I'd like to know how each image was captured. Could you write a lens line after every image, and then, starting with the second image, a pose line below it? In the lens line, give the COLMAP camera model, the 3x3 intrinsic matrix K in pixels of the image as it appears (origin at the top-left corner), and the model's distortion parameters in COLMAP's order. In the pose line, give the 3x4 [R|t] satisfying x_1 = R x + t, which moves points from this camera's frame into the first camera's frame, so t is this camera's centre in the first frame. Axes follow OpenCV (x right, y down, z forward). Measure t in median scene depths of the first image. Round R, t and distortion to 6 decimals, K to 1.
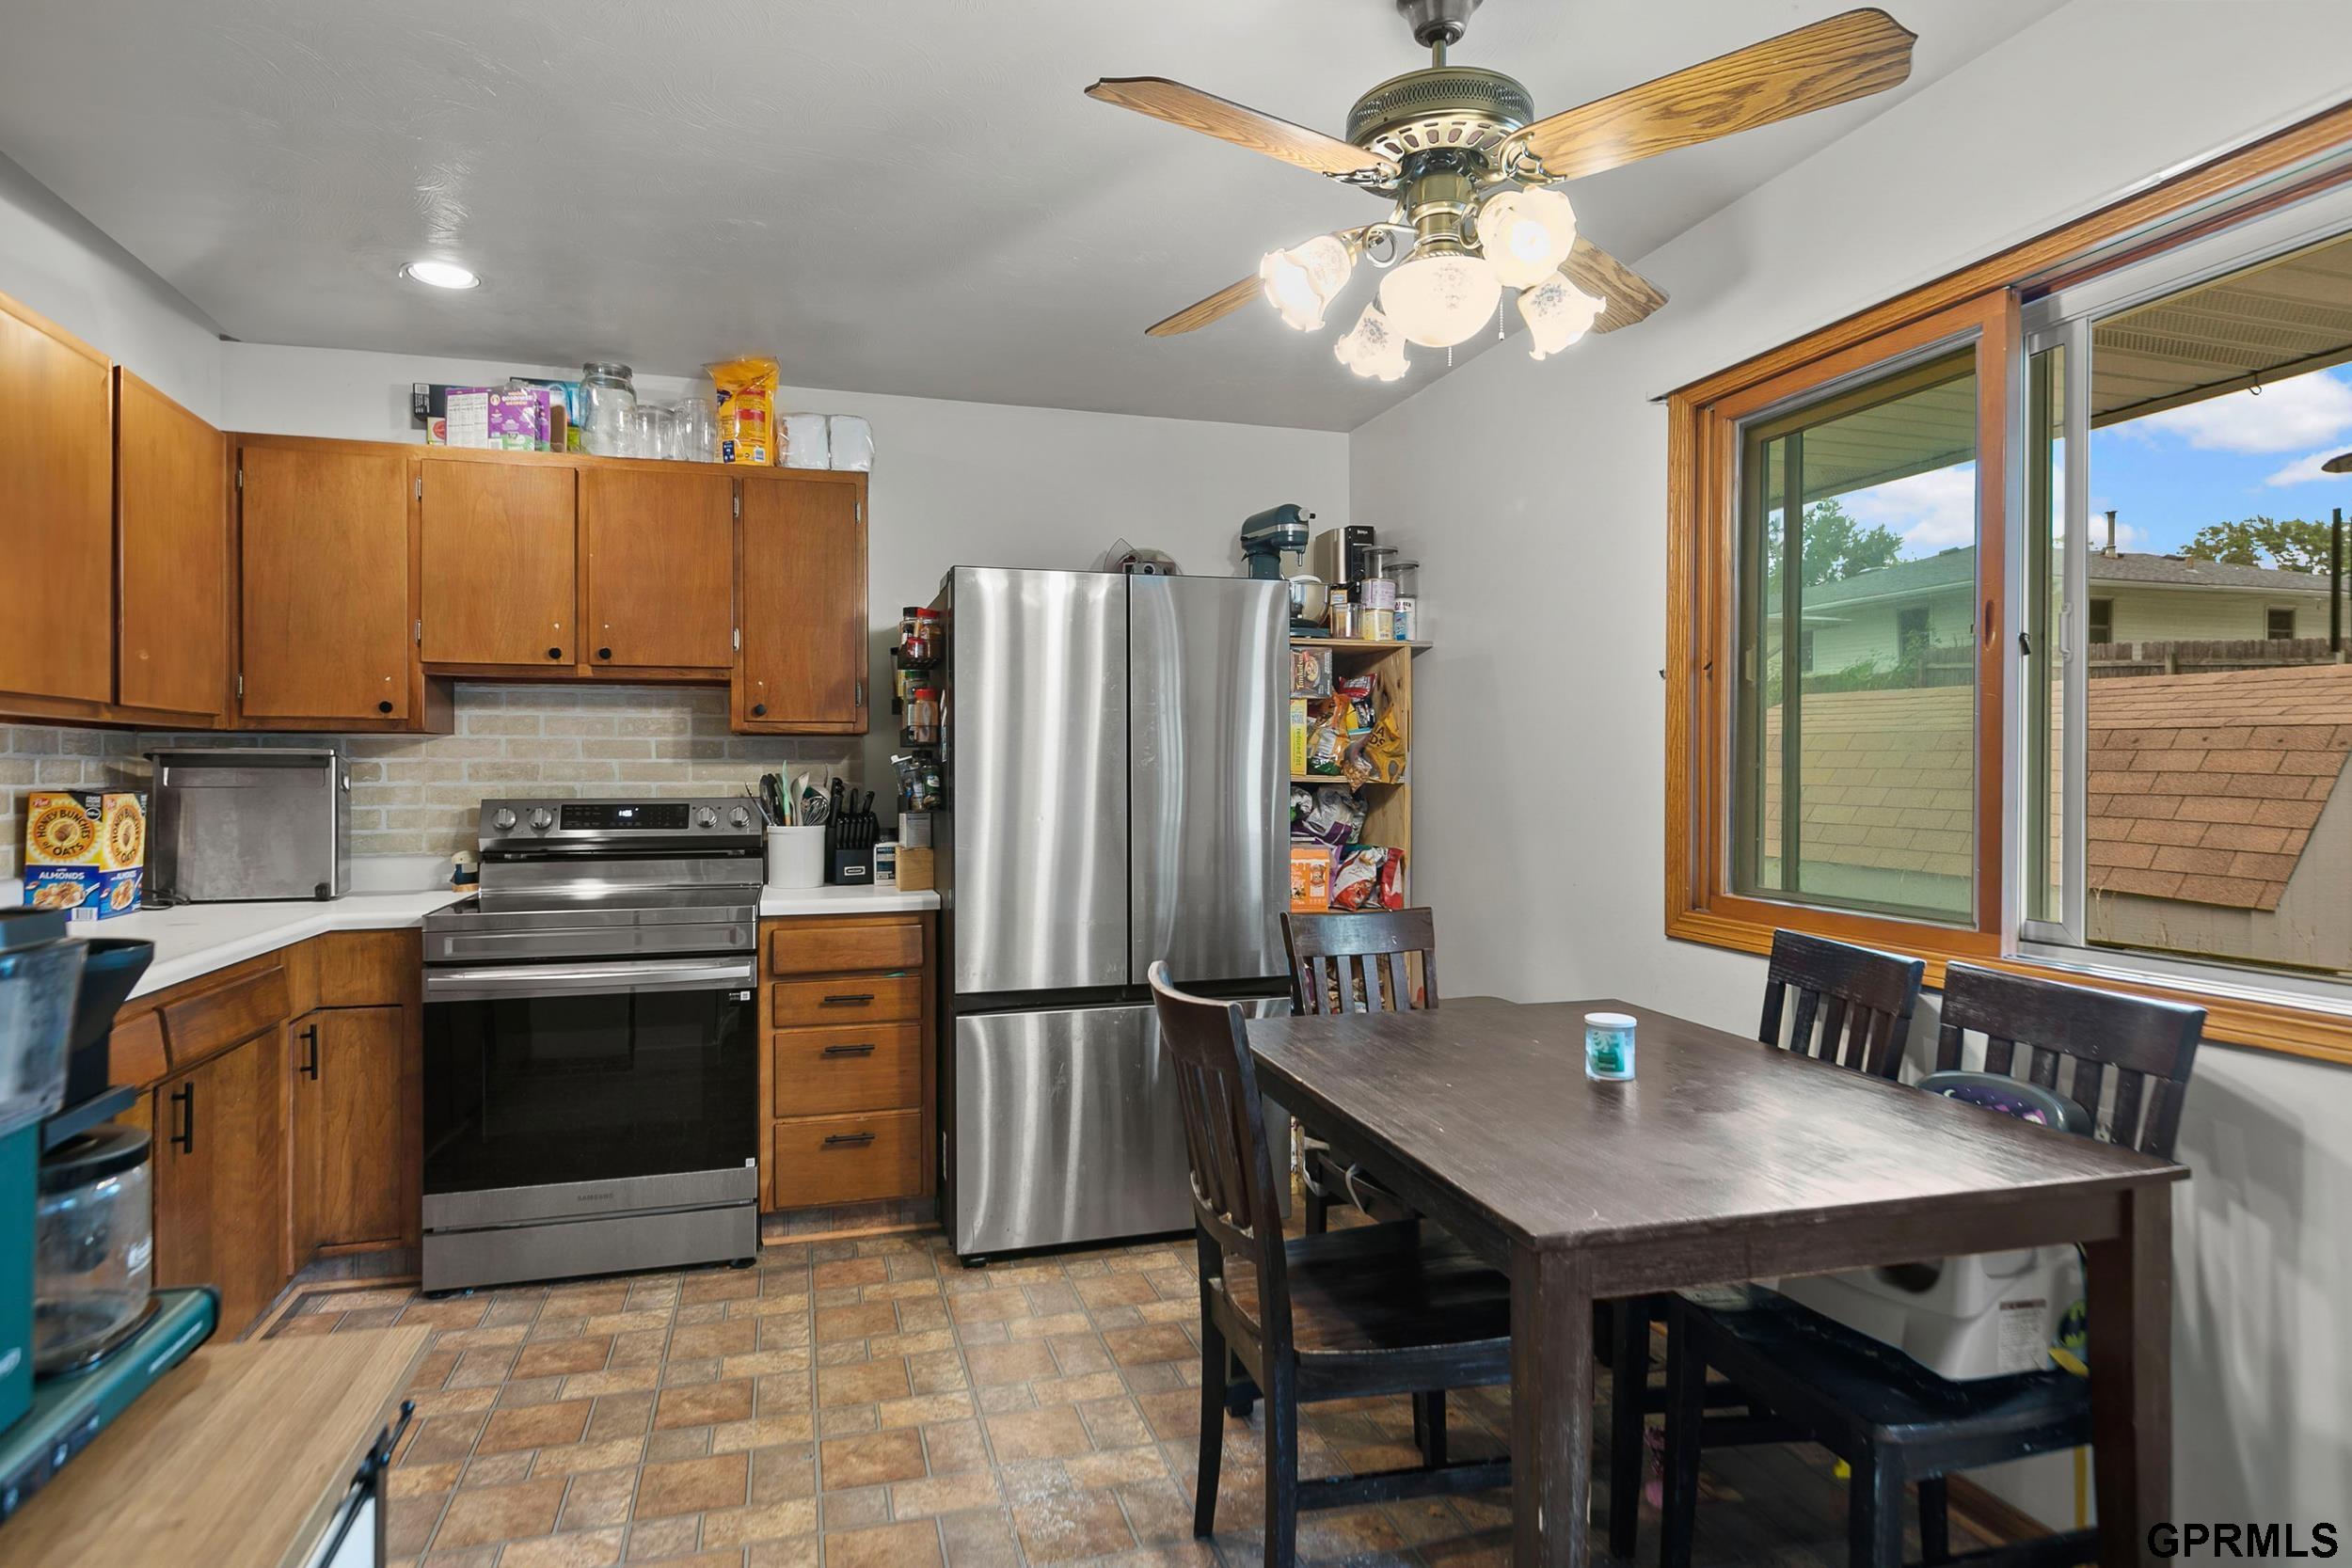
lens RADIAL K [[1268.7, 0, 1163.2], [0, 1268.7, 781.1], [0, 0, 1]] dist [0.003133, 0.000072]
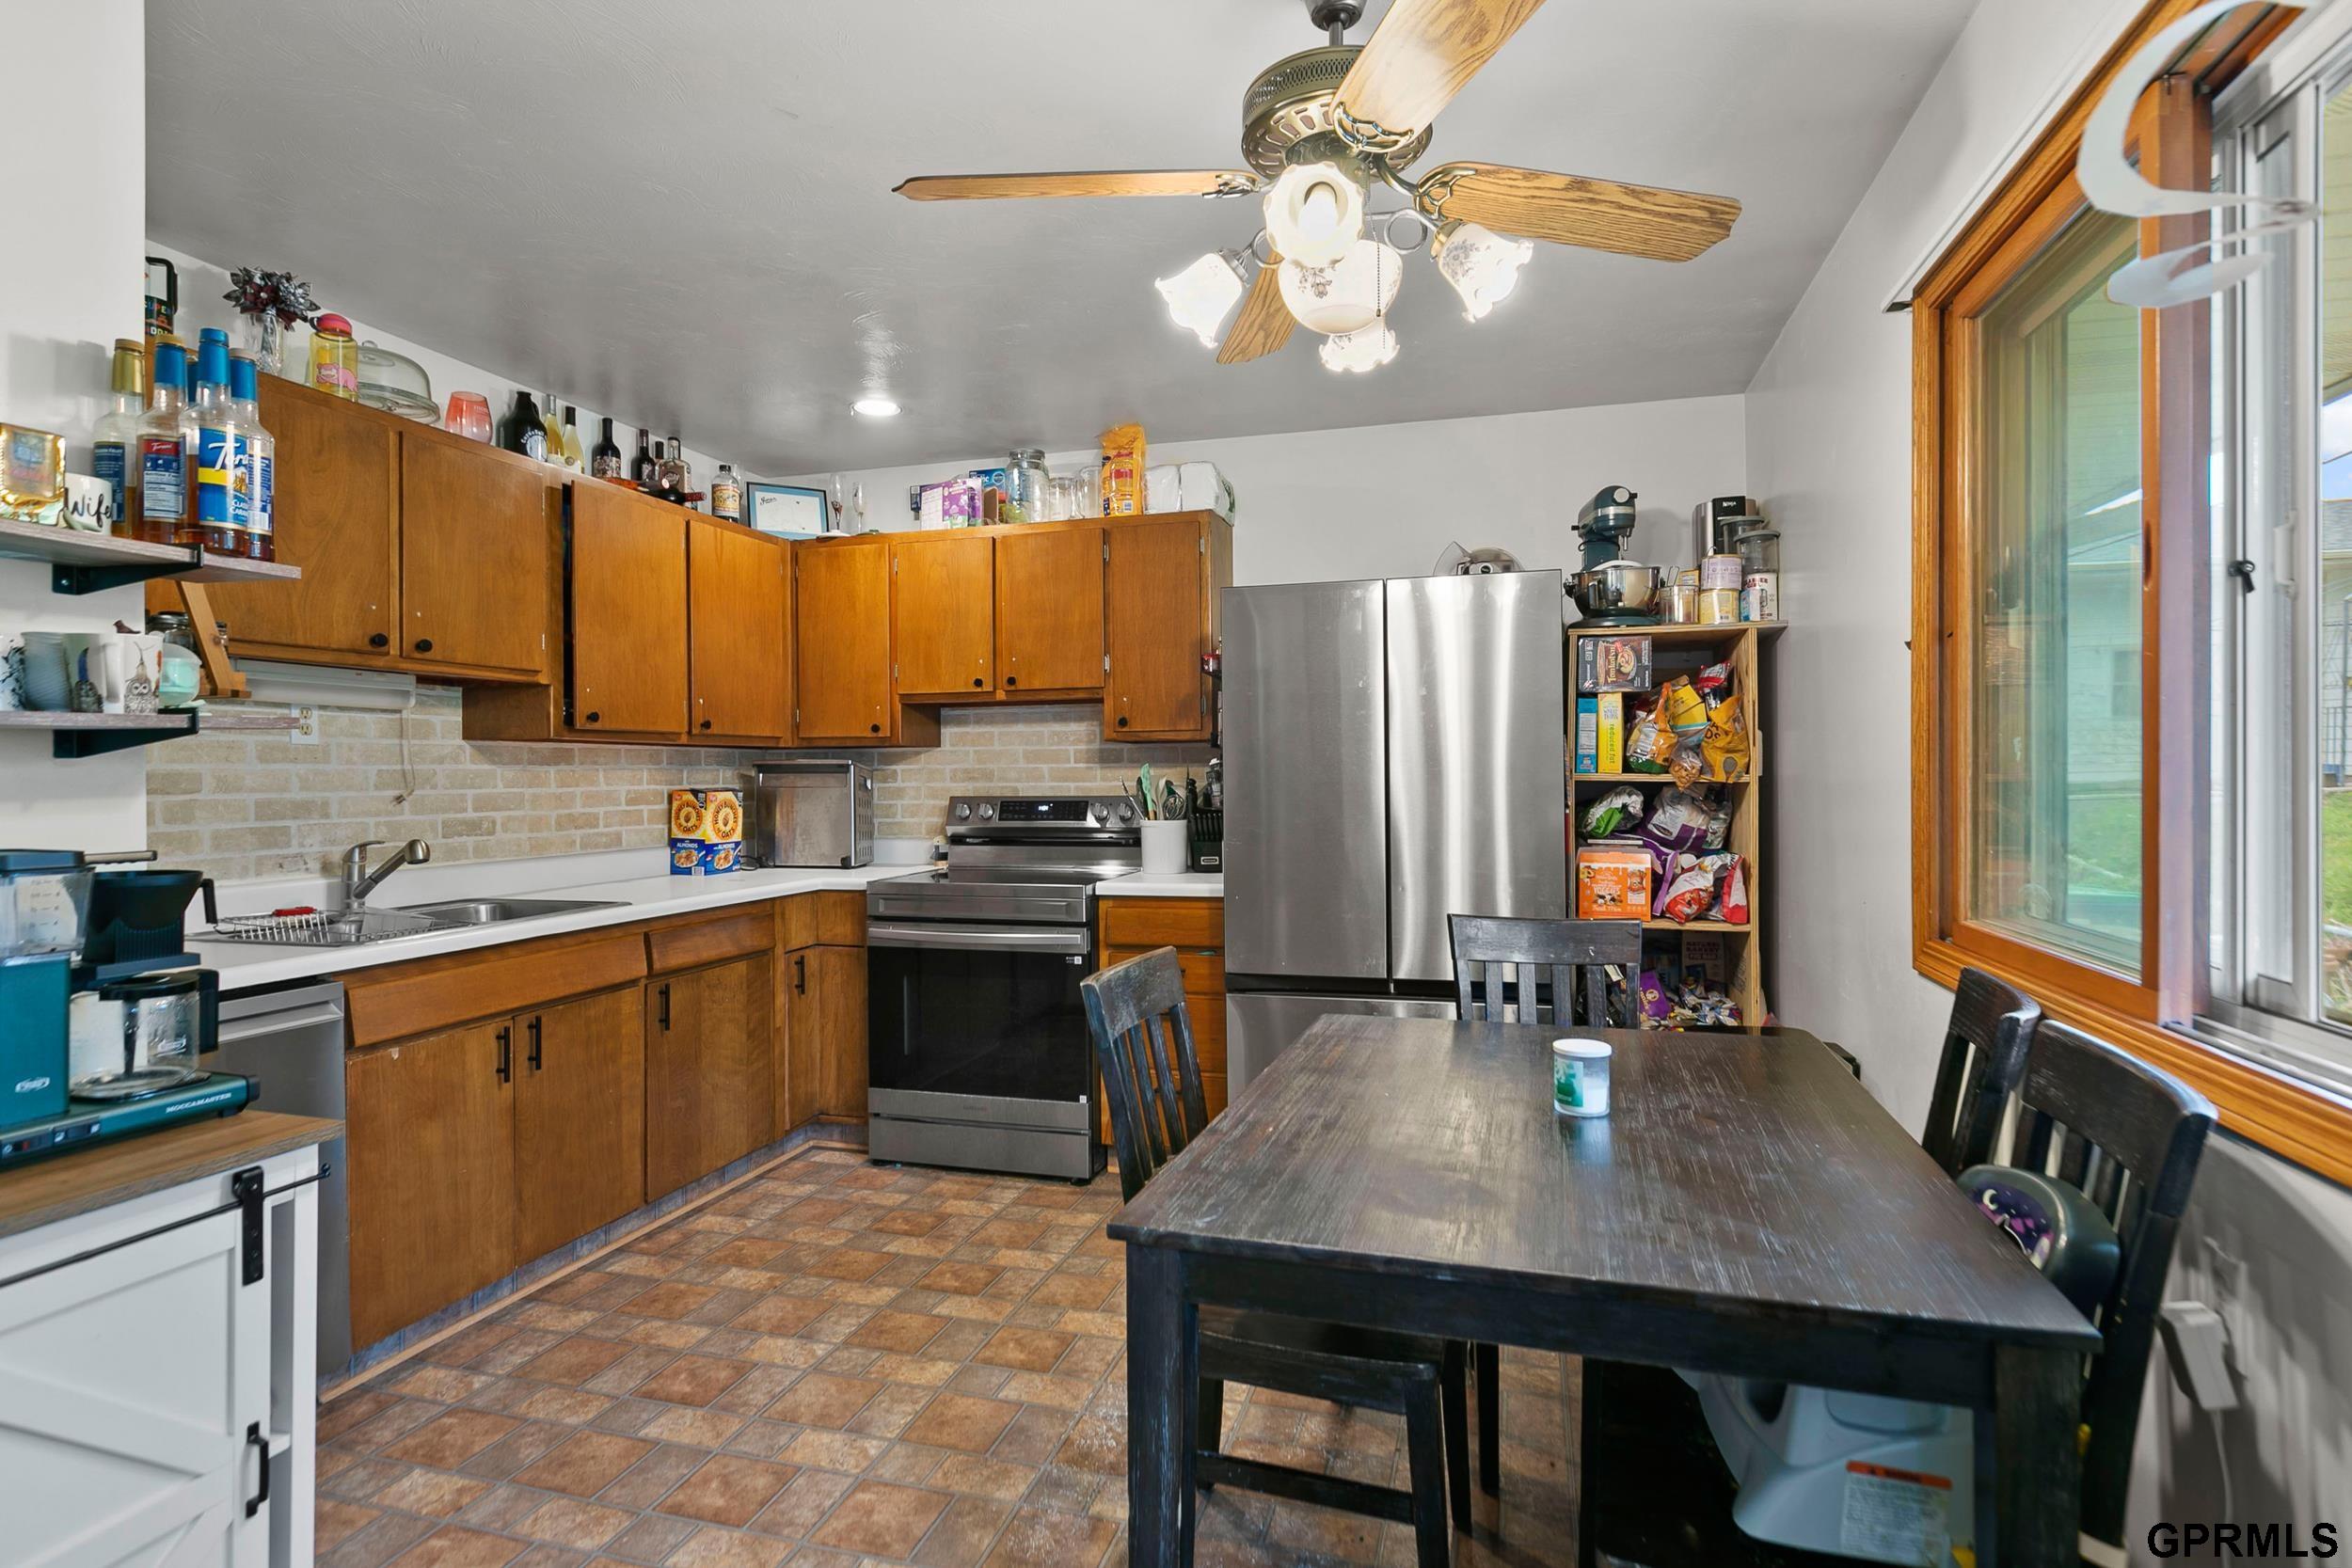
lens RADIAL K [[1195.8, 0, 1171.2], [0, 1195.8, 781.4], [0, 0, 1]] dist [0.001895, 0.000037]
pose [[0.844088, -0.003414, -0.536193, 0.342747], [0.003313, 0.999994, -0.001151, 0.001138], [0.536194, -0.000805, 0.844095, 0.086013]]
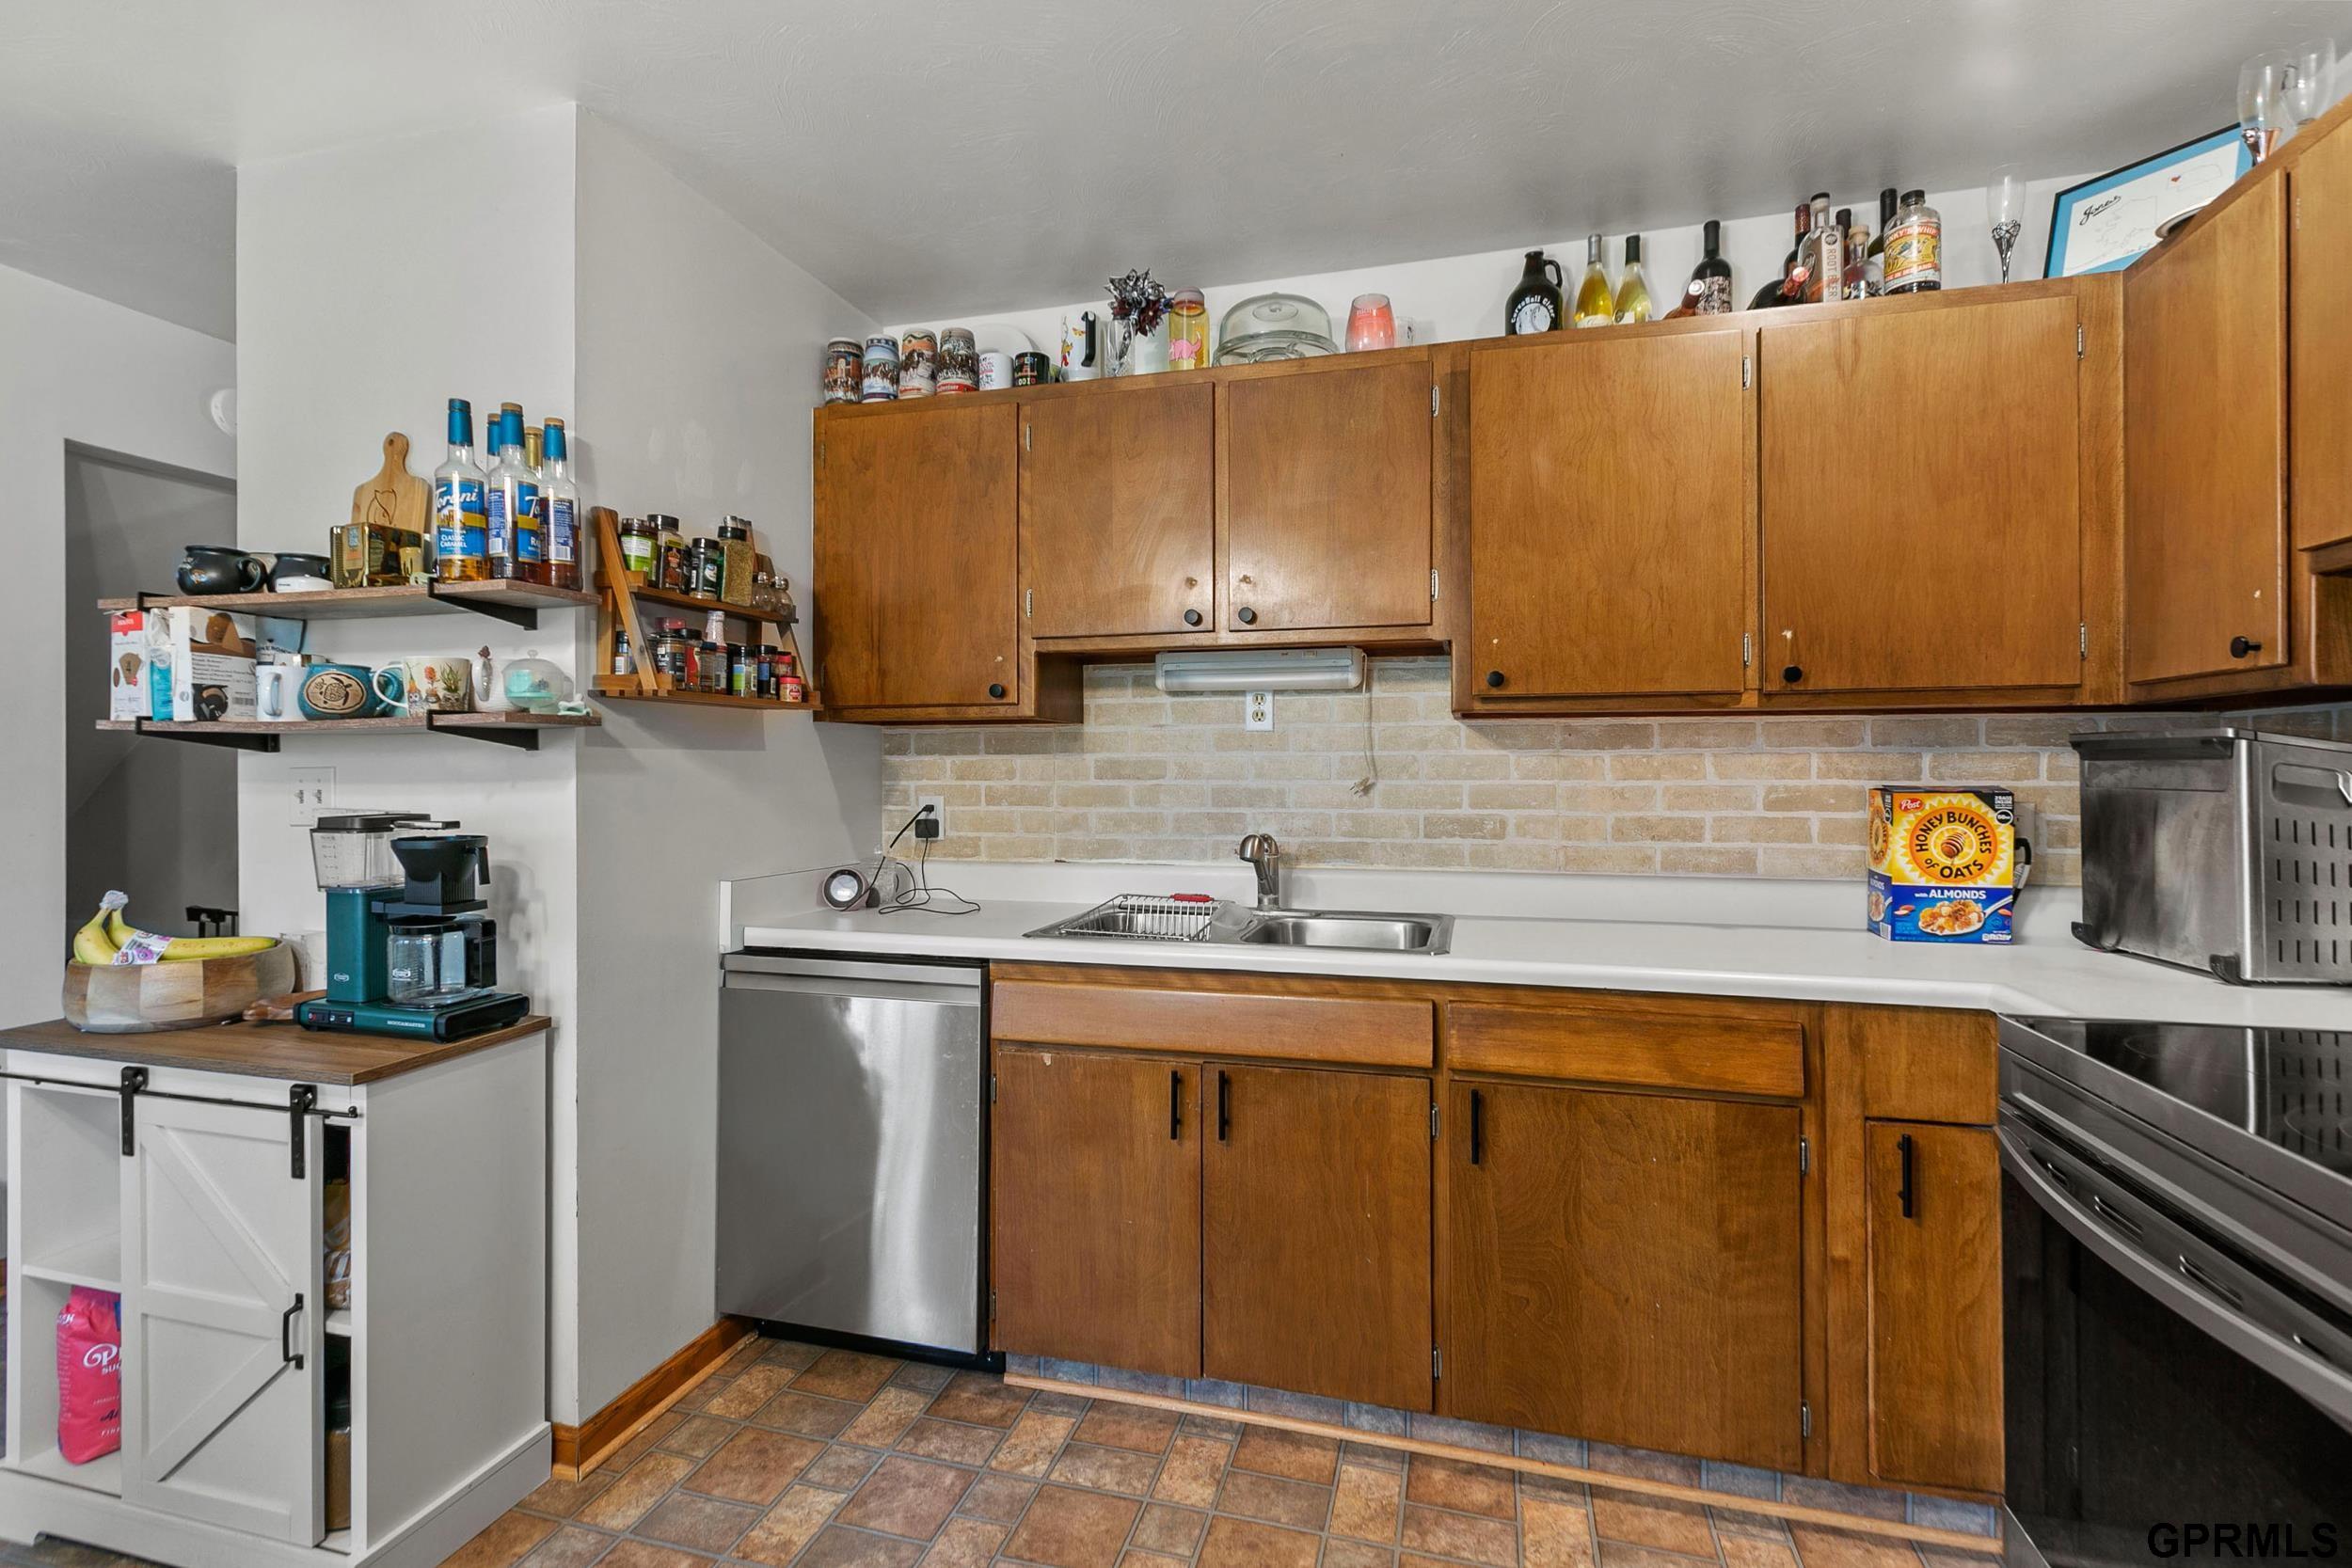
lens RADIAL K [[1079.7, 0, 1176.4], [0, 1079.7, 768.9], [0, 0, 1]] dist [0.010566, -0.000248]
pose [[-0.531518, -0.001375, -0.847046, 0.029450], [-0.006329, 0.999977, 0.002348, -0.003631], [0.847024, 0.006609, -0.531514, 0.857731]]
